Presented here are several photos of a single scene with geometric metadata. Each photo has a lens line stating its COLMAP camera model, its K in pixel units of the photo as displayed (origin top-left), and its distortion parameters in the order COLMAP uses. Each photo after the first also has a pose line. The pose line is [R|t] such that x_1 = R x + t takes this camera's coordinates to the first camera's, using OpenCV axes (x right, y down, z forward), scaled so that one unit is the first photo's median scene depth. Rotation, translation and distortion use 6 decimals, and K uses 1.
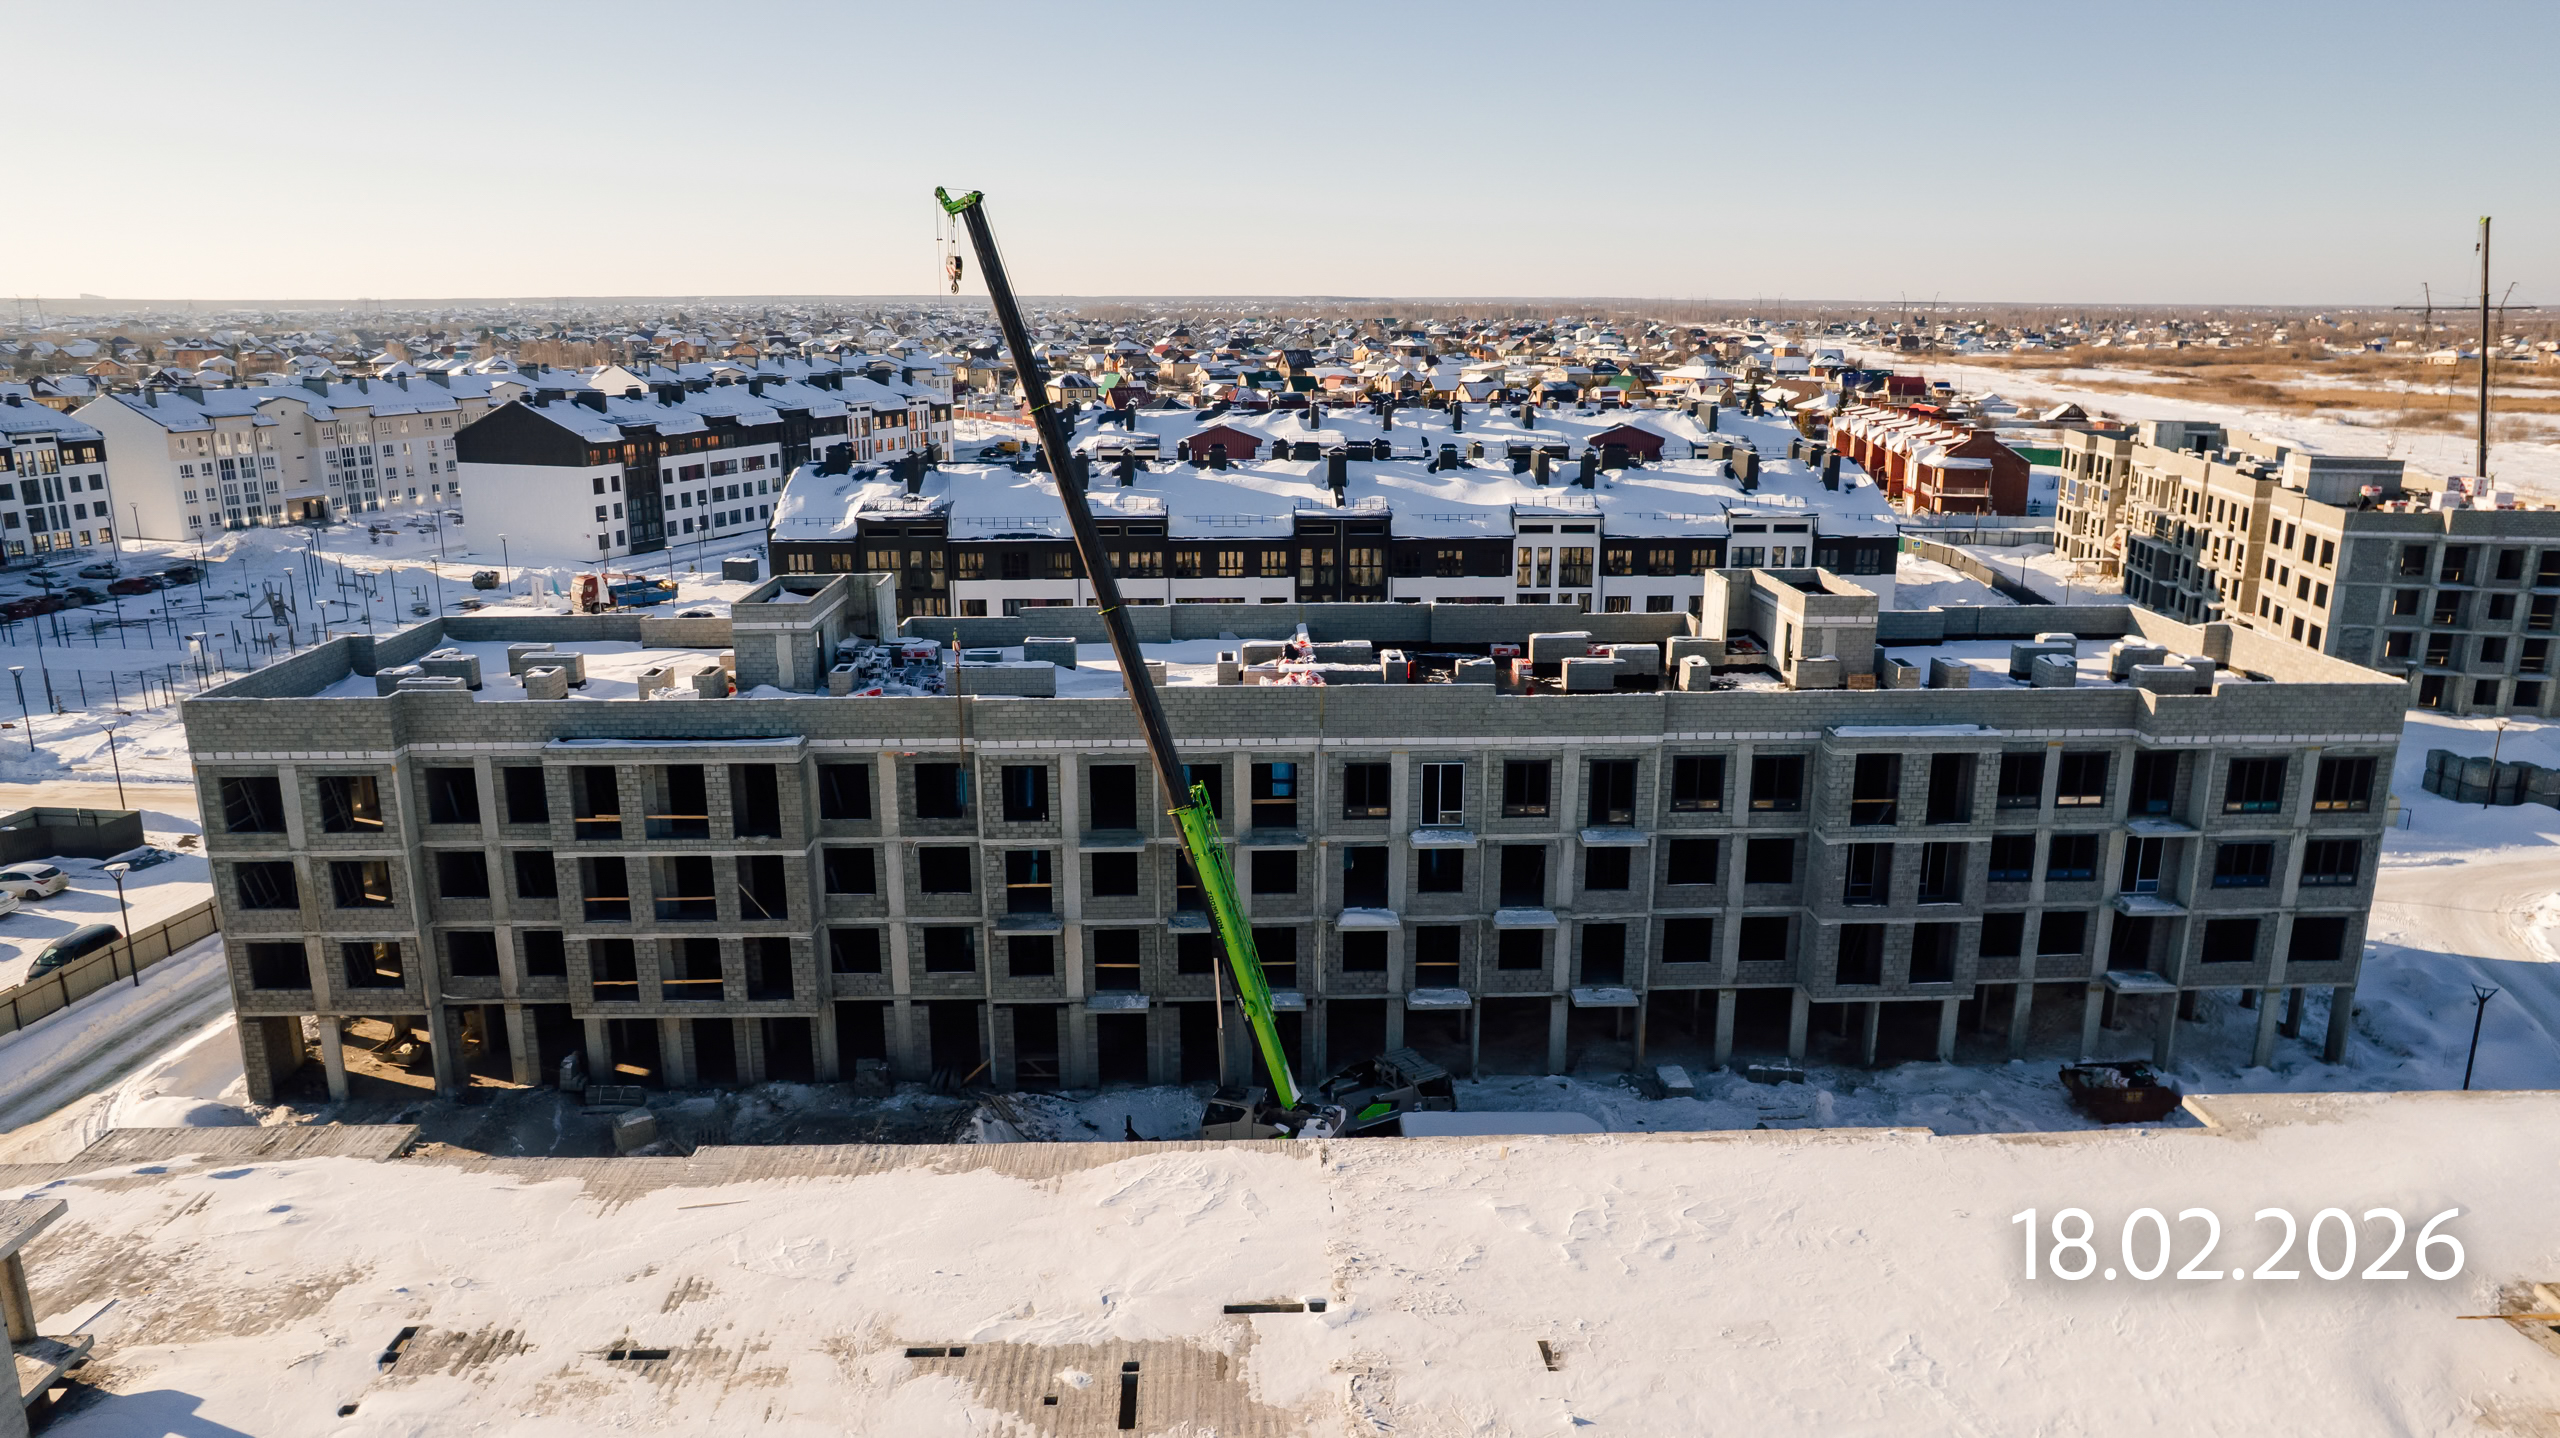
lens RADIAL K [[1675.6, 0, 1290.5], [0, 1675.6, 722.2], [0, 0, 1]] dist [-0.073074, 0.068010]
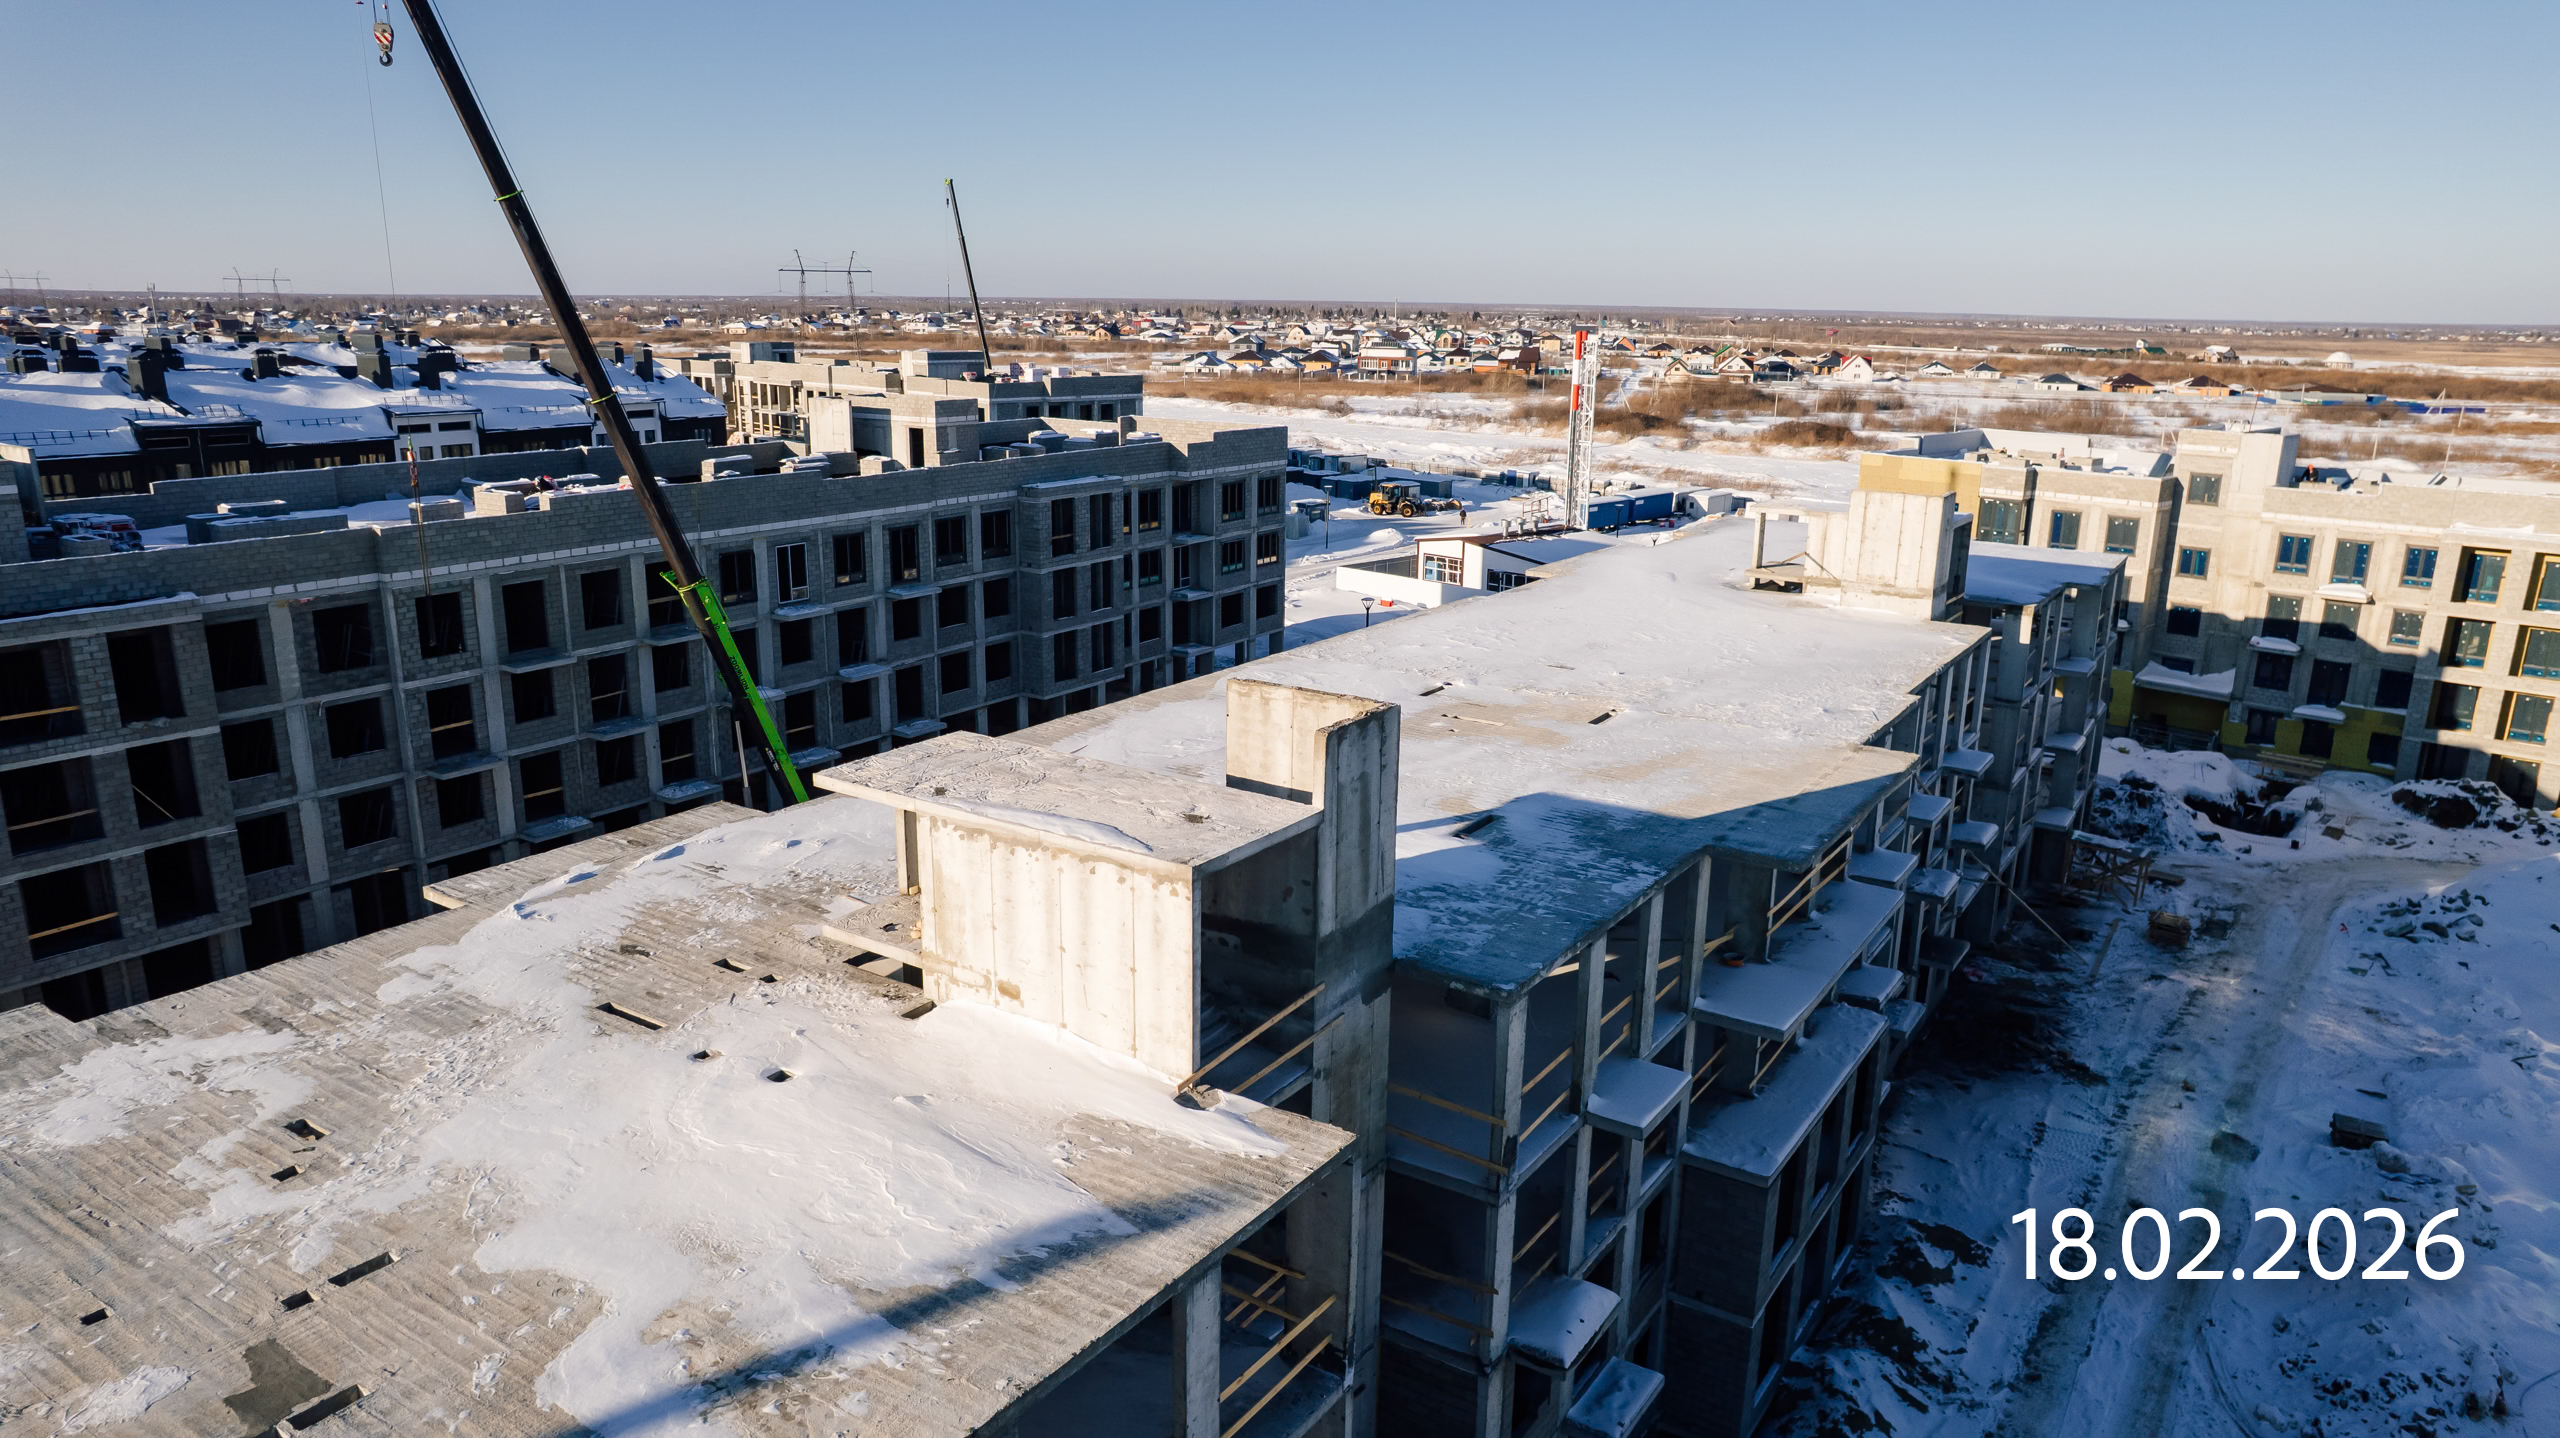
lens RADIAL K [[1643.8, 0, 1287.4], [0, 1643.8, 730.9], [0, 0, 1]] dist [-0.079040, 0.076510]
pose [[0.583222, -0.199184, 0.787513, -0.601296], [0.186425, 0.976415, 0.108899, 0.089019], [-0.790631, 0.083300, 0.606600, 0.072050]]
